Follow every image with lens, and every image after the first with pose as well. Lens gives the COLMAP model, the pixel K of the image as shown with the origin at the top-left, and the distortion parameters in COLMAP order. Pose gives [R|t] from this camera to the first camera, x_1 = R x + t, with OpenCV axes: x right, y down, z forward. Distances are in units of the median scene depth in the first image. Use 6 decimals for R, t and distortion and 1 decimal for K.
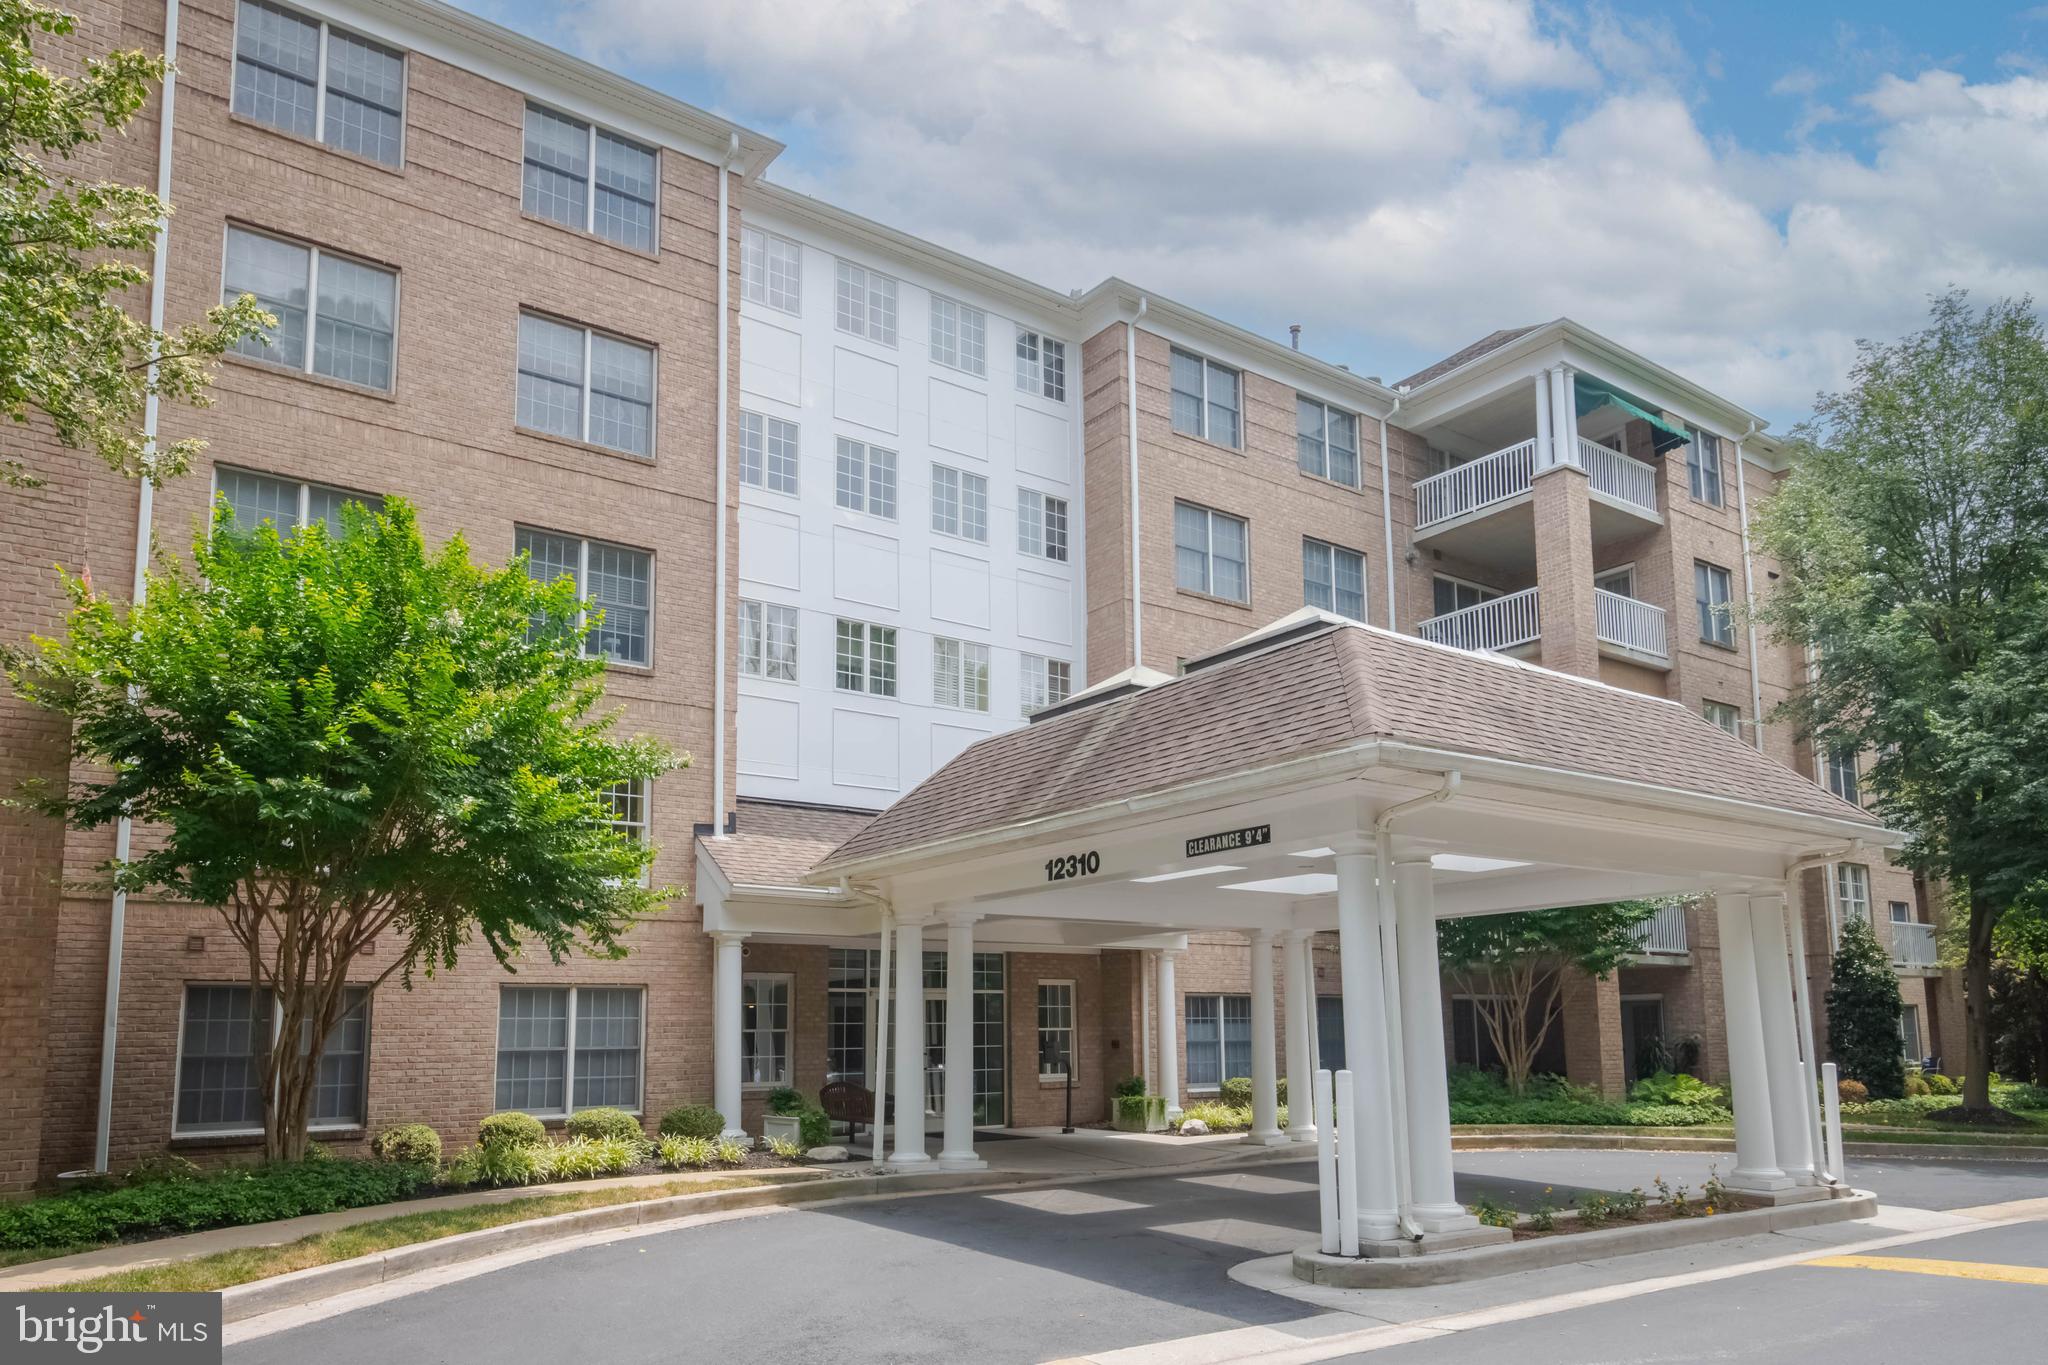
lens RADIAL K [[1312.6, 0, 1024.0], [0, 1312.6, 682.5], [0, 0, 1]] dist [-0.002841, -0.000564]
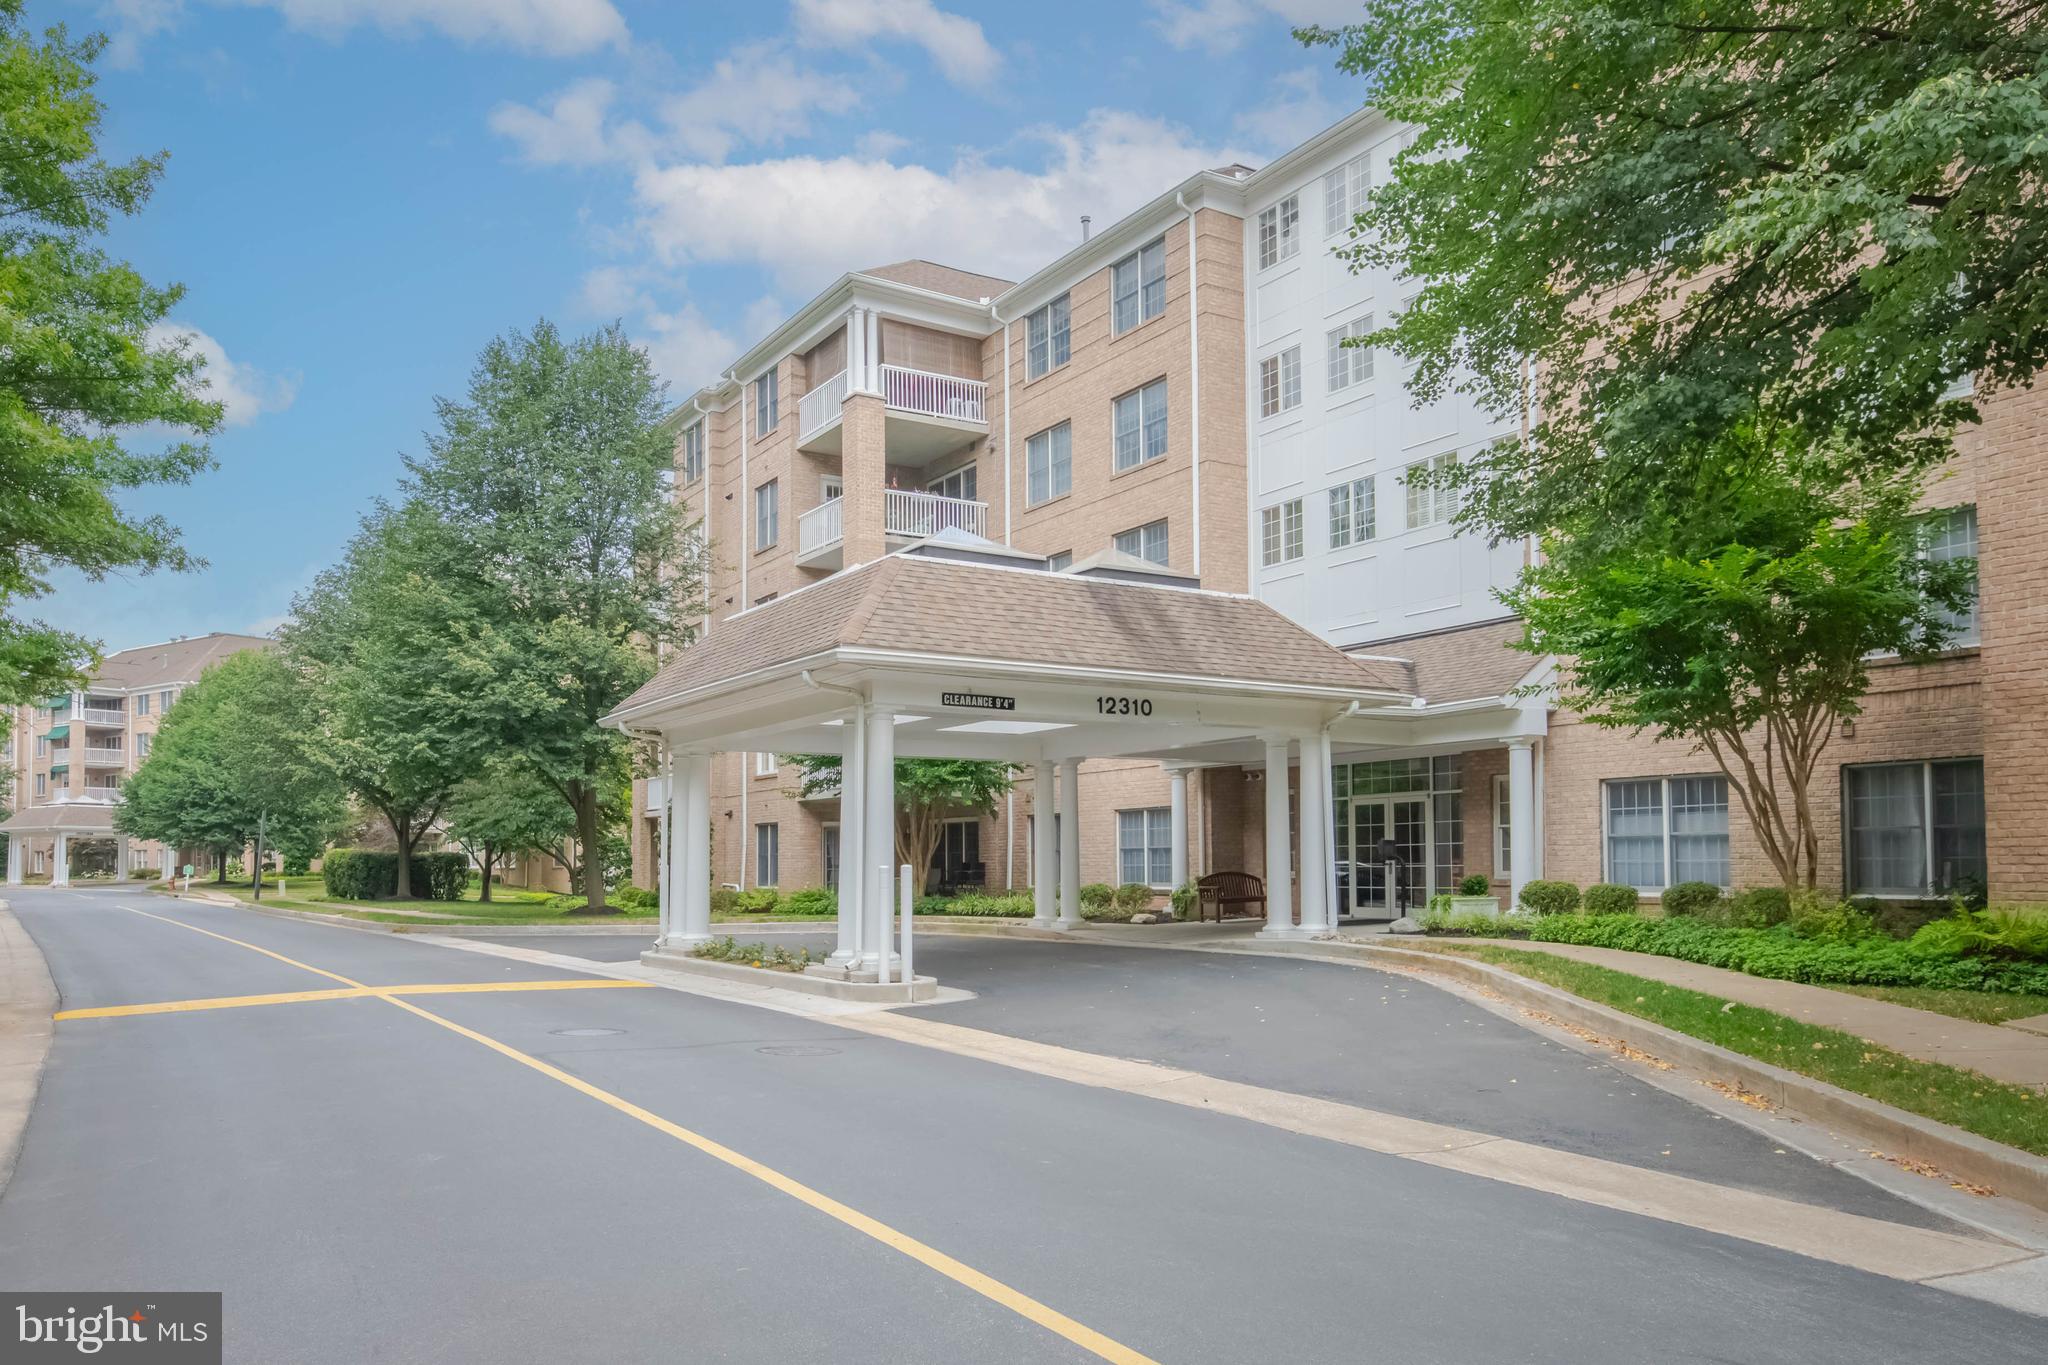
lens RADIAL K [[1403.0, 0, 1021.3], [0, 1403.0, 642.6], [0, 0, 1]] dist [0.018746, 0.002571]
pose [[-0.071449, -0.139085, -0.987699, 1.241920], [0.280081, 0.947593, -0.153698, 0.222810], [0.957314, -0.287617, -0.028749, 0.826455]]
